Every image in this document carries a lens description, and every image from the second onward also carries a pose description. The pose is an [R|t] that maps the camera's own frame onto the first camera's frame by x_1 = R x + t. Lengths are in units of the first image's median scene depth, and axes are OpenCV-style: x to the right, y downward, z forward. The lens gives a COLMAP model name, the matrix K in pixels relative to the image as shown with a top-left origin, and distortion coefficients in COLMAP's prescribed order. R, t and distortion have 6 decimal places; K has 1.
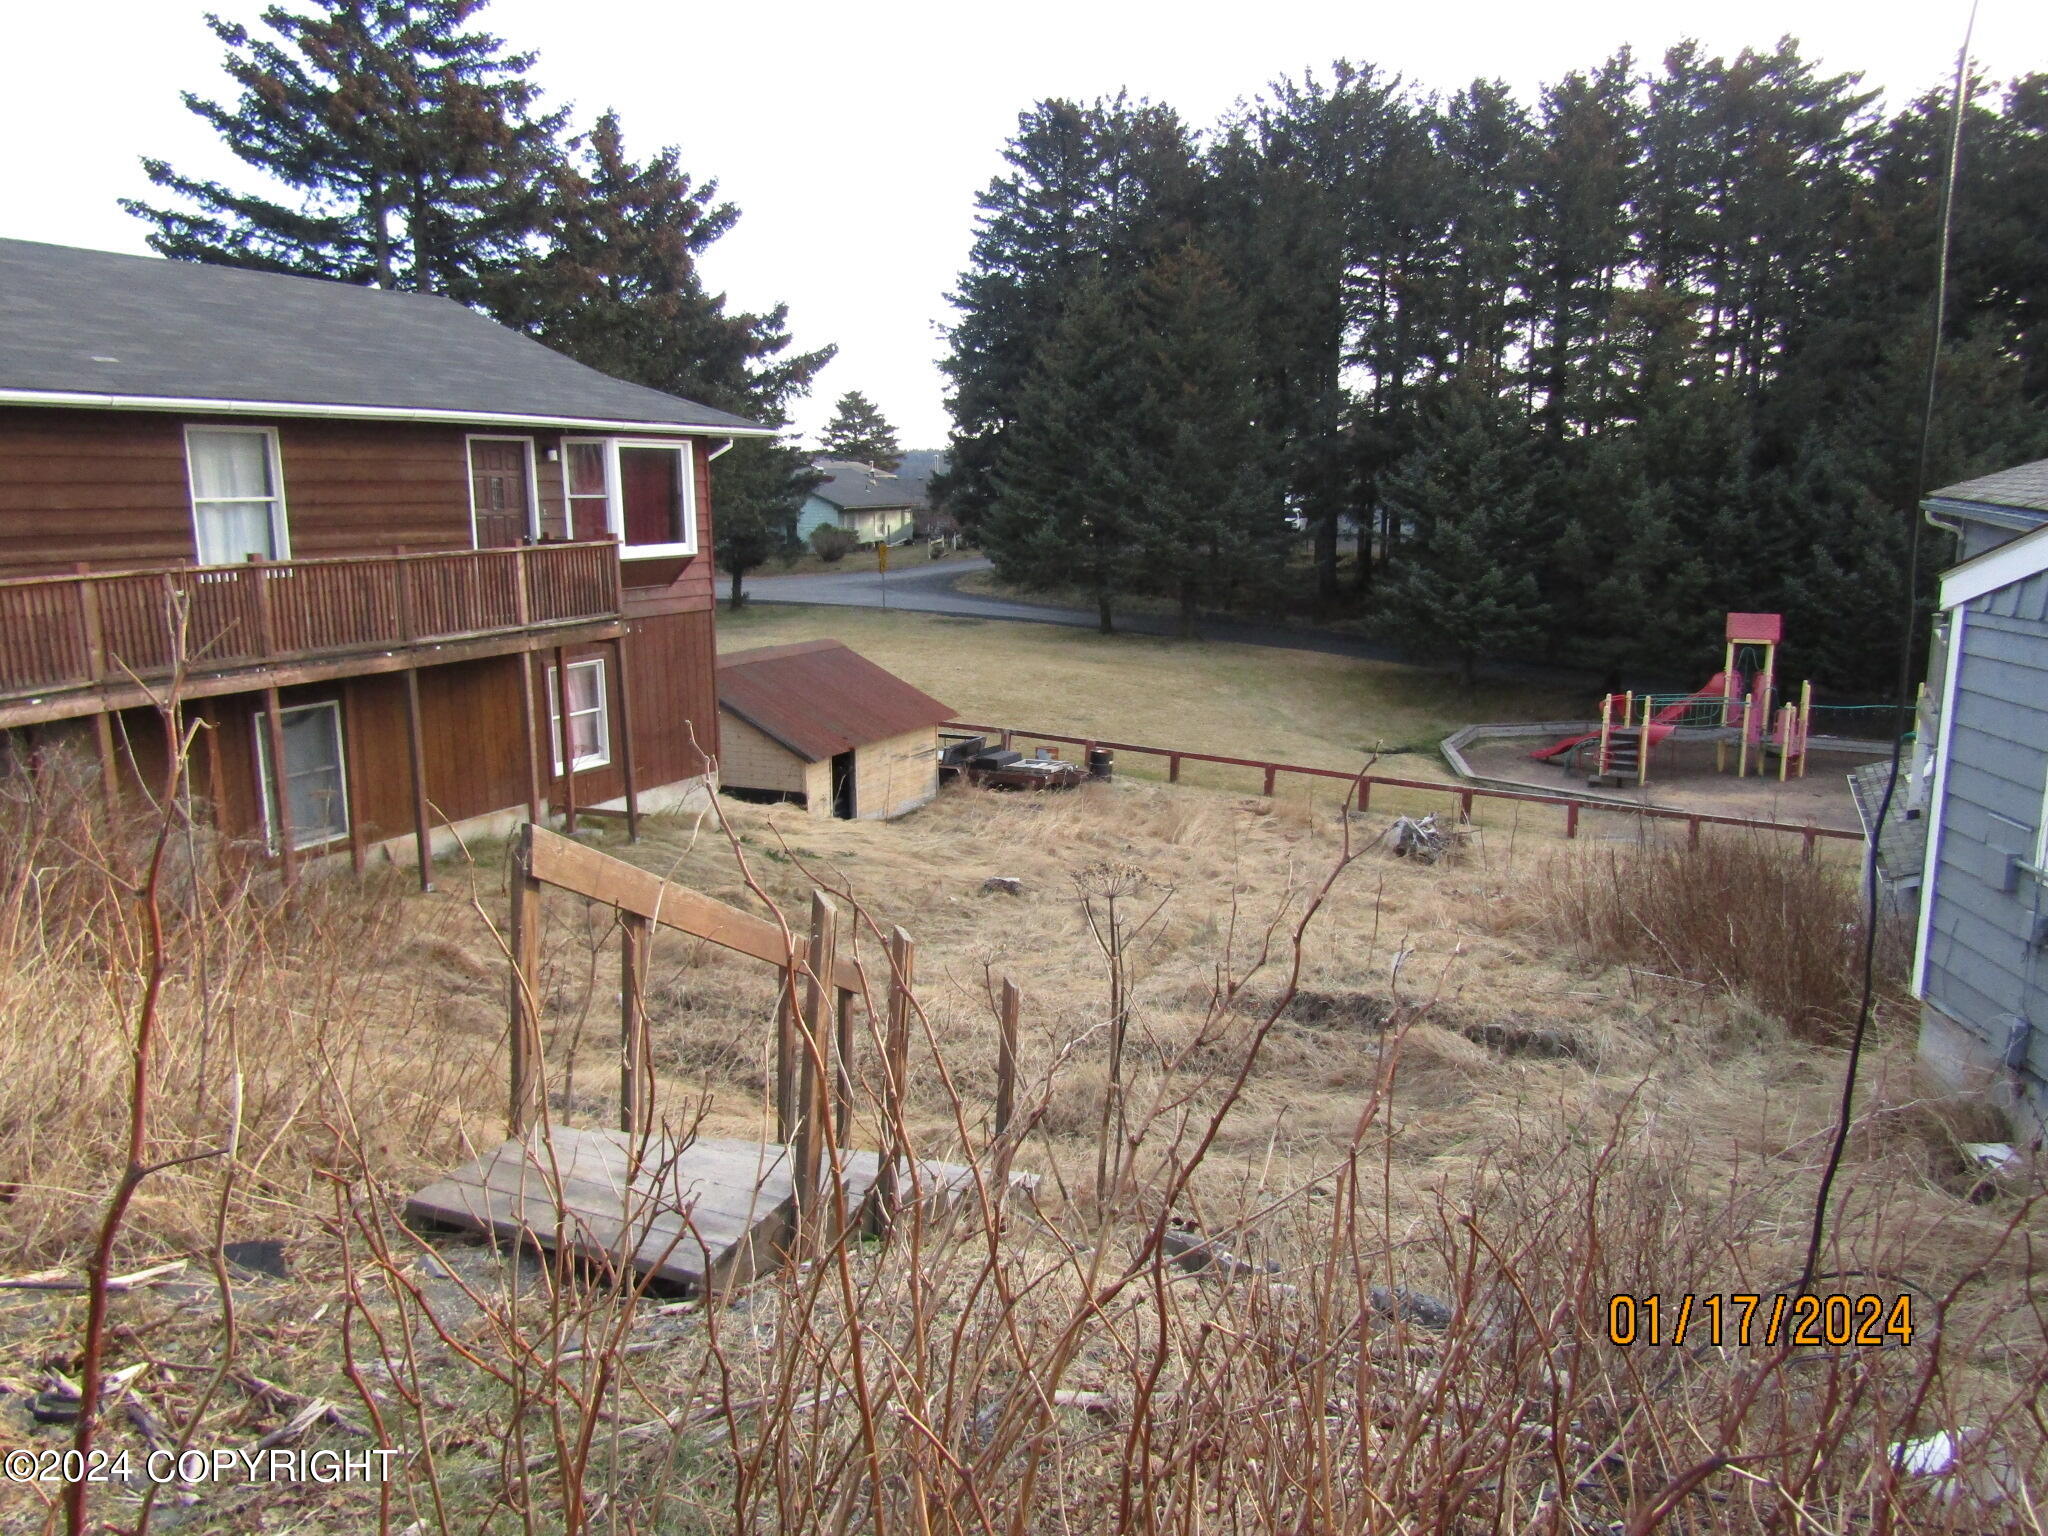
lens RADIAL K [[1480.4, 0, 1024.0], [0, 1480.4, 768.0], [0, 0, 1]] dist [0.000544, 0.027465]
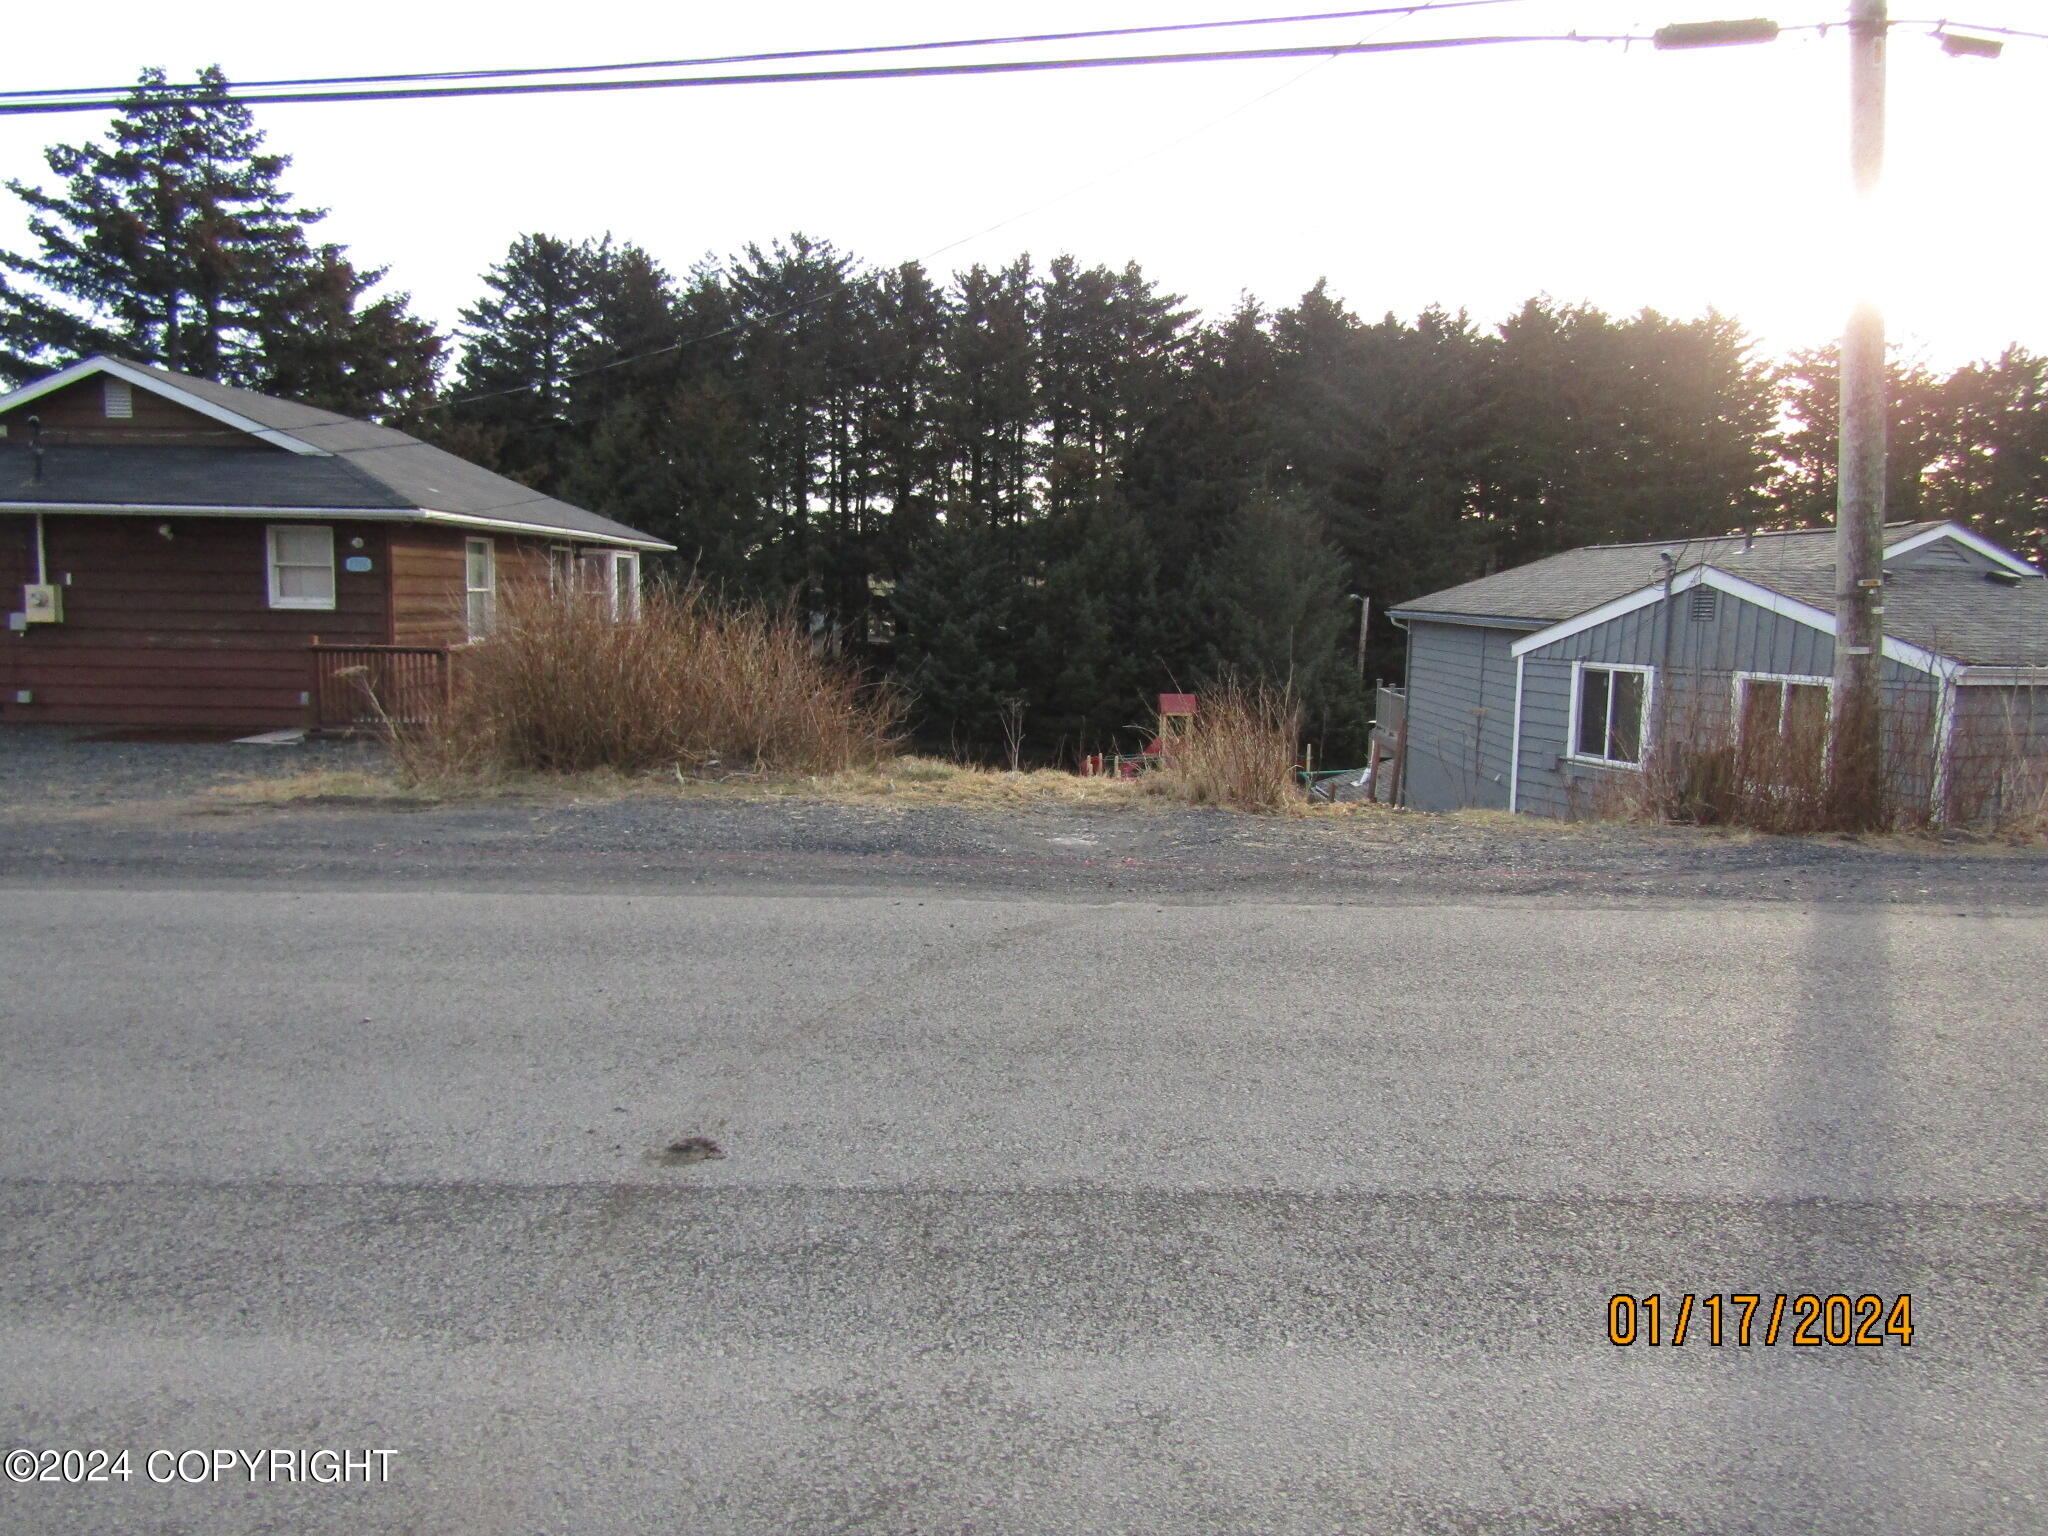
lens RADIAL K [[1459.2, 0, 1024.0], [0, 1459.2, 768.0], [0, 0, 1]] dist [-0.005995, 0.001679]
pose [[0.906227, -0.030665, 0.421678, -0.128511], [0.059635, 0.996666, -0.055682, 0.018045], [-0.418565, 0.075607, 0.905034, -0.085790]]
